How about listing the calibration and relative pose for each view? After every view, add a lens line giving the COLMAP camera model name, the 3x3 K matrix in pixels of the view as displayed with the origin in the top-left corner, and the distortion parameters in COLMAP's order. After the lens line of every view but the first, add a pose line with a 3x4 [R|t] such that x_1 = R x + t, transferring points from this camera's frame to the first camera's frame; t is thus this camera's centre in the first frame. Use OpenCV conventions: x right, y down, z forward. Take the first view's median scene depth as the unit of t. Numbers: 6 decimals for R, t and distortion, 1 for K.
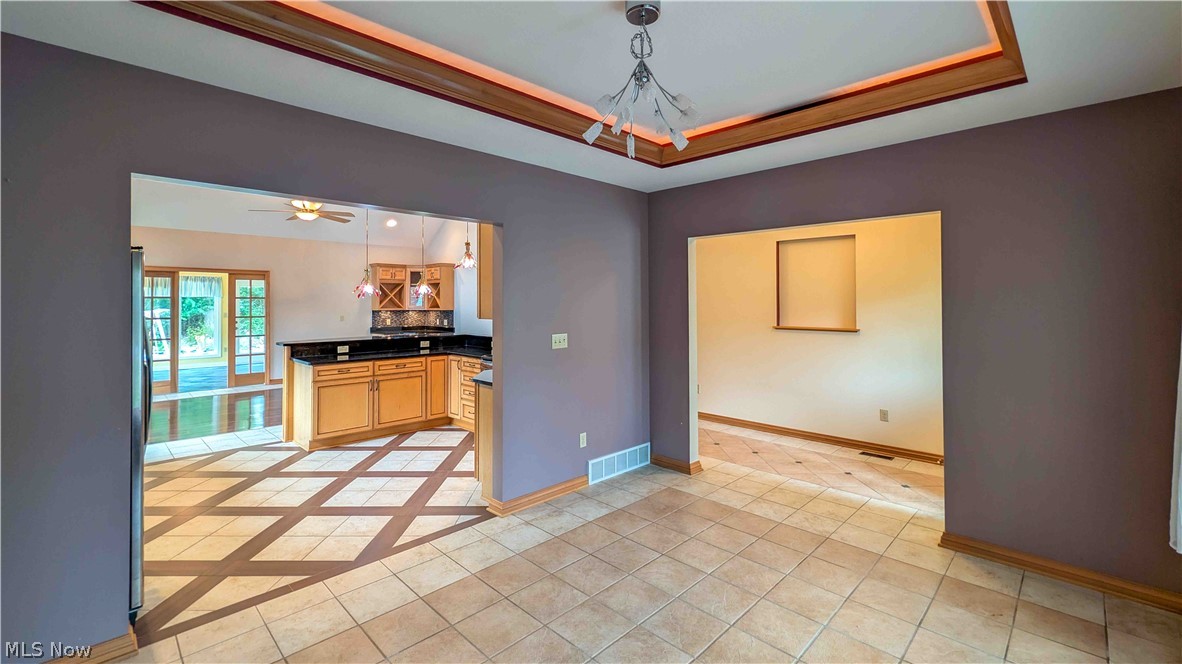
lens RADIAL K [[487.3, 0, 570.1], [0, 487.3, 303.2], [0, 0, 1]] dist [0.002796, -0.000711]
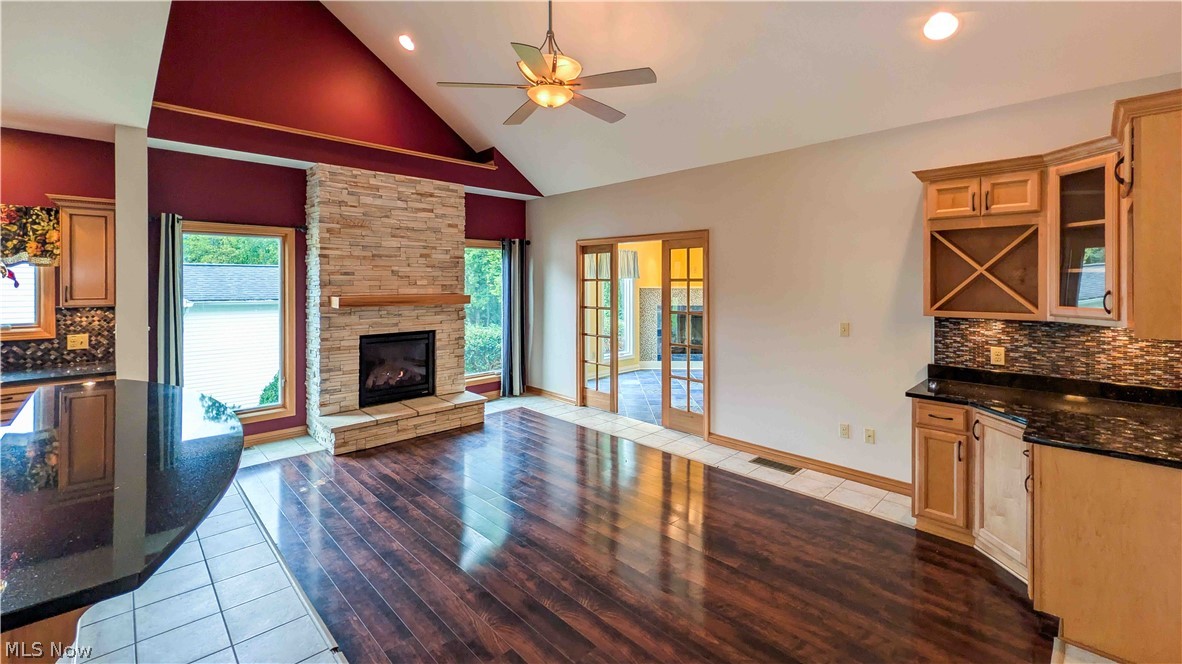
lens RADIAL K [[487.3, 0, 574.9], [0, 487.3, 284.1], [0, 0, 1]] dist [0.002796, -0.000711]
pose [[-0.001890, 0.009394, -0.999954, -0.159621], [-0.001538, 0.999955, 0.009396, -0.022955], [0.999997, 0.001555, -0.001875, 1.867091]]
